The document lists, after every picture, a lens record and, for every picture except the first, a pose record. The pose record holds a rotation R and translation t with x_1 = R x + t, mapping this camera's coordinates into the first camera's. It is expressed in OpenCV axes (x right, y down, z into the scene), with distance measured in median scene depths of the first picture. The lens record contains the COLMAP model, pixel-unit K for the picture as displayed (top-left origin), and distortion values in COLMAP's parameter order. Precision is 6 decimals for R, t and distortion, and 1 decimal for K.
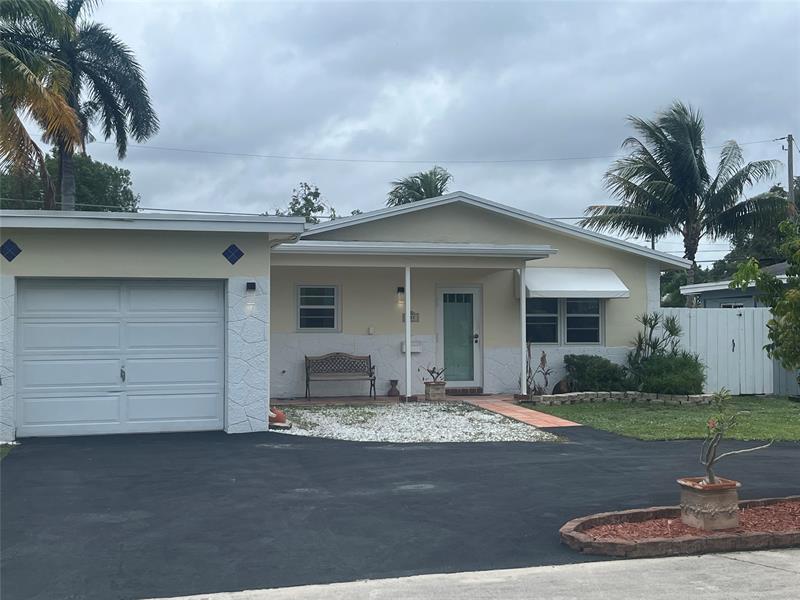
lens RADIAL K [[1071.0, 0, 398.0], [0, 1071.0, 287.9], [0, 0, 1]] dist [0.158908, -0.069943]
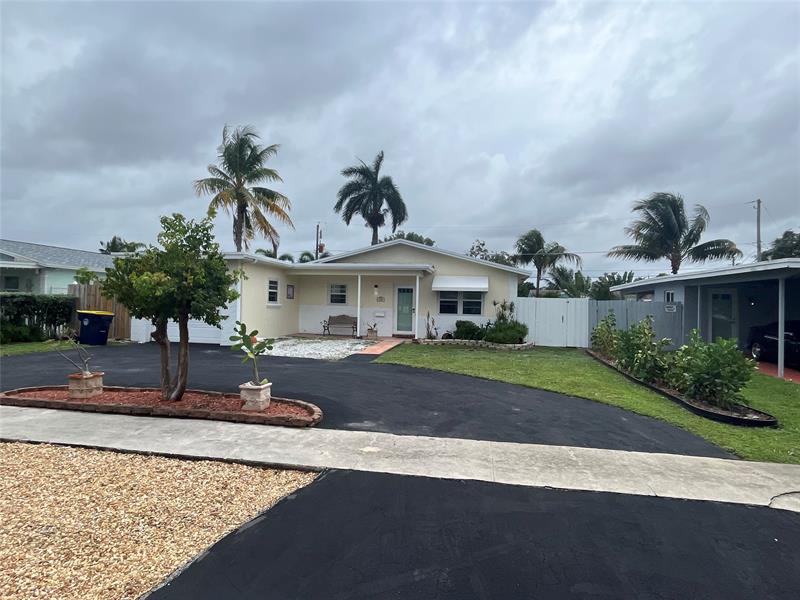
lens RADIAL K [[473.9, 0, 402.0], [0, 473.9, 302.1], [0, 0, 1]] dist [0.005279, 0.000442]
pose [[0.881493, 0.021103, -0.471725, 0.473285], [-0.009928, 0.999608, 0.026166, 0.008173], [0.472092, -0.018382, 0.881358, 0.203953]]
